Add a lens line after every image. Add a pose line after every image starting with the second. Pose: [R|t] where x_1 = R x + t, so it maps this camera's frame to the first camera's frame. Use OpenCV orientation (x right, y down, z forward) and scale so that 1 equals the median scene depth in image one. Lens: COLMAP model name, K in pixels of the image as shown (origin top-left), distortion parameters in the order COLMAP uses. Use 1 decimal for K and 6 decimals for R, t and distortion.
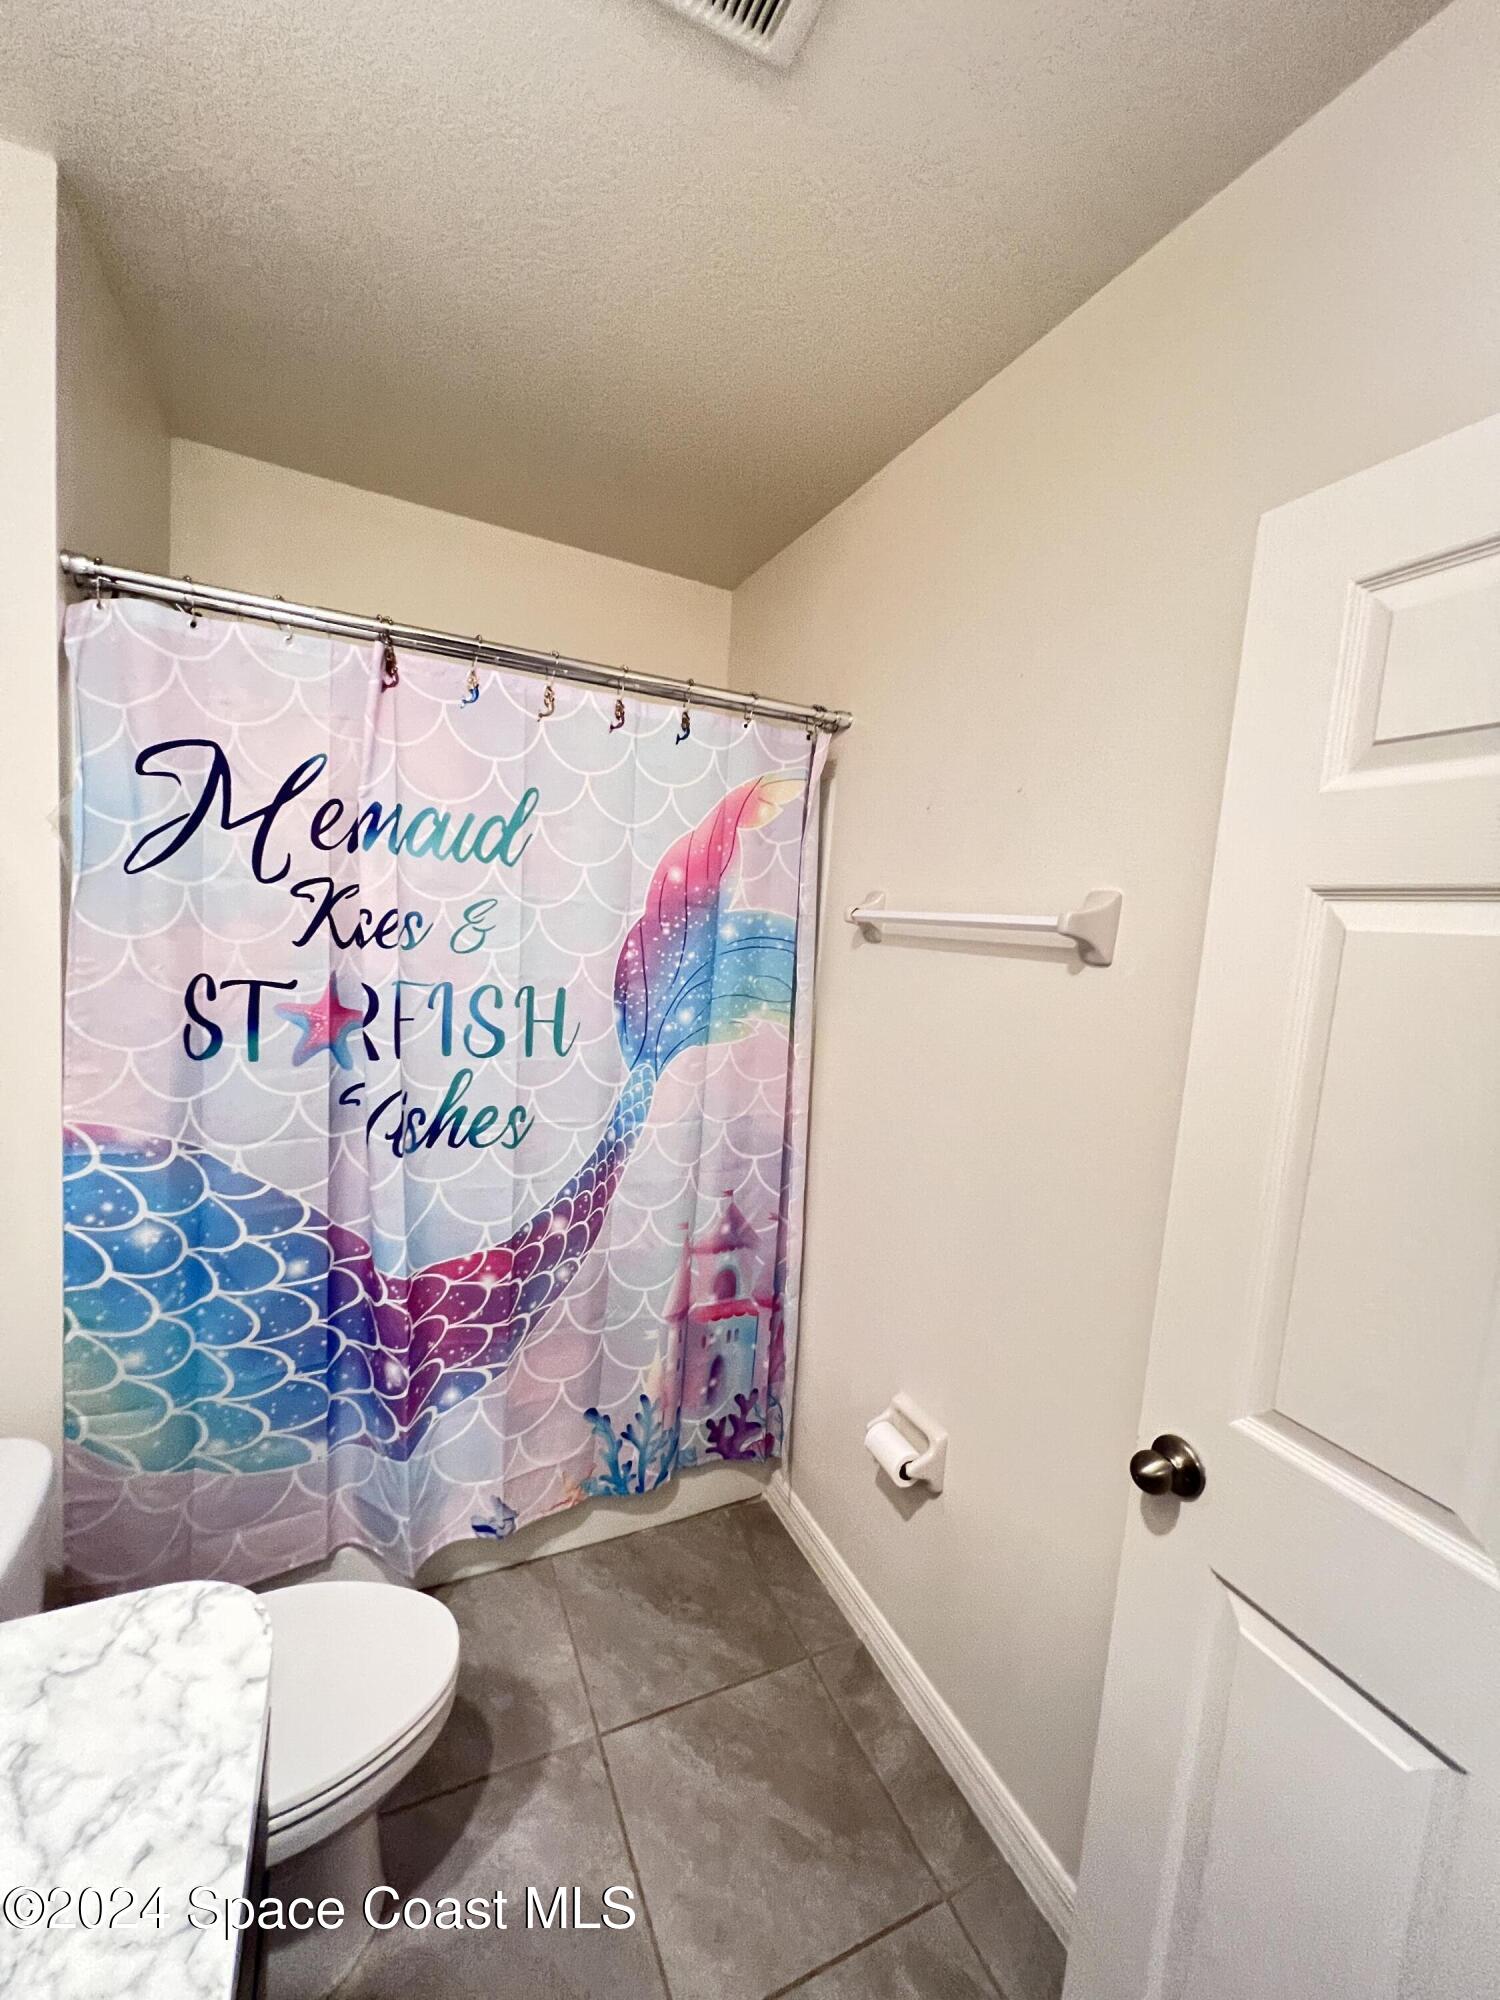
lens RADIAL K [[804.4, 0, 747.8], [0, 804.4, 1001.9], [0, 0, 1]] dist [-0.000593, 0.000359]
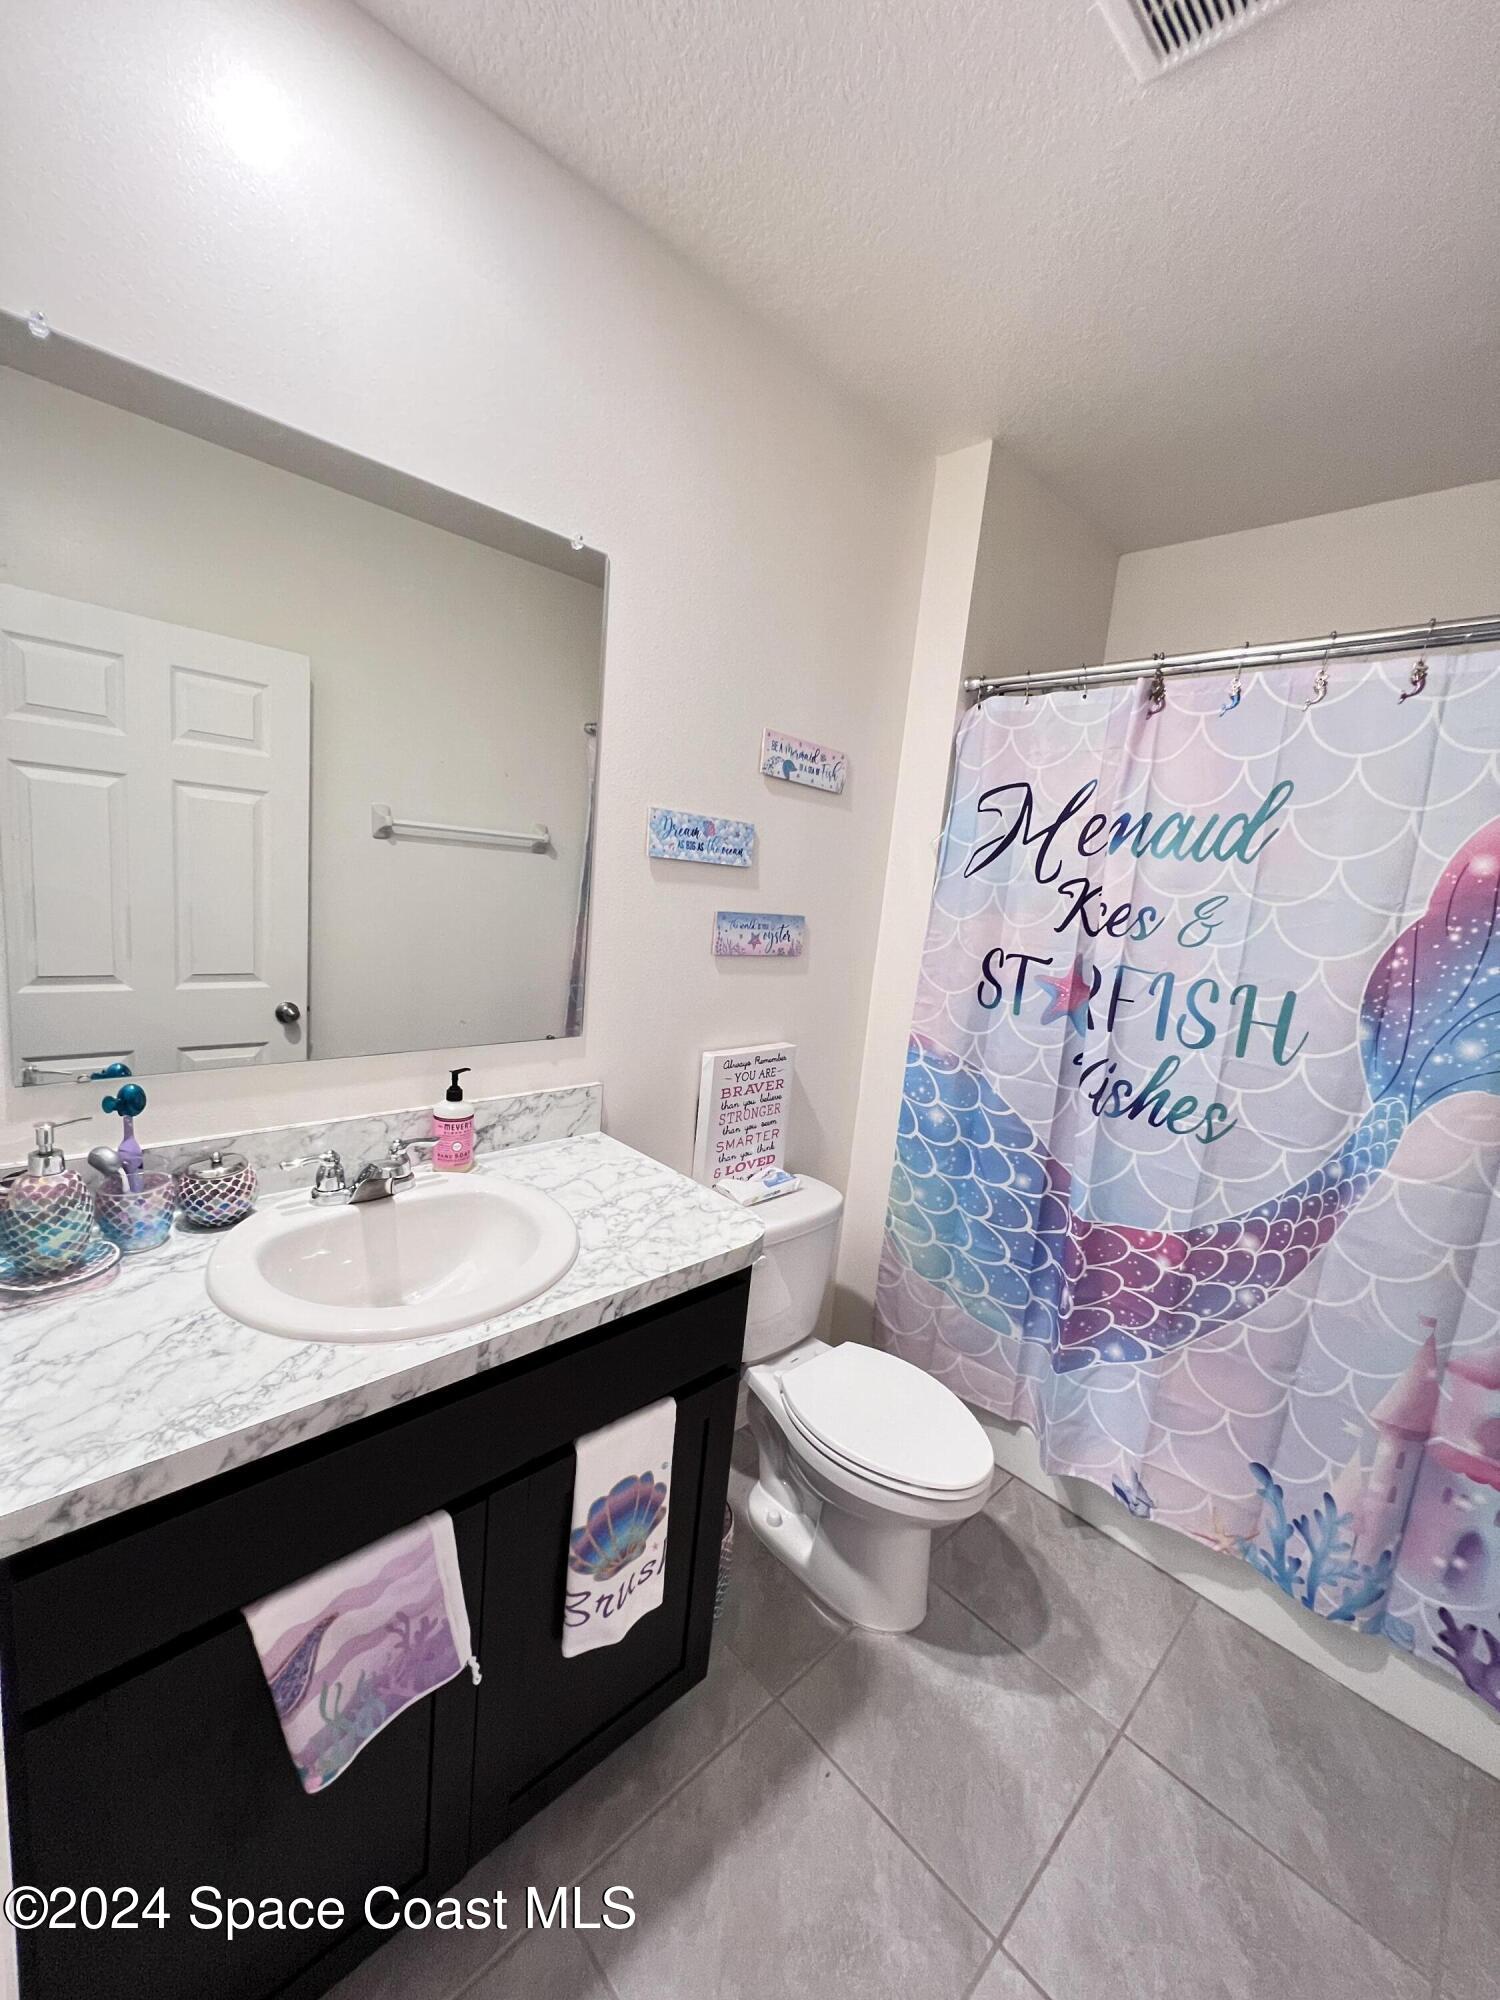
lens RADIAL K [[809.7, 0, 756.3], [0, 809.7, 997.6], [0, 0, 1]] dist [-0.000061, 0.000766]
pose [[0.333831, 0.097291, -0.937599, 0.462460], [-0.161341, 0.985879, 0.044856, 0.049362], [0.928723, 0.136298, 0.344814, 0.110845]]
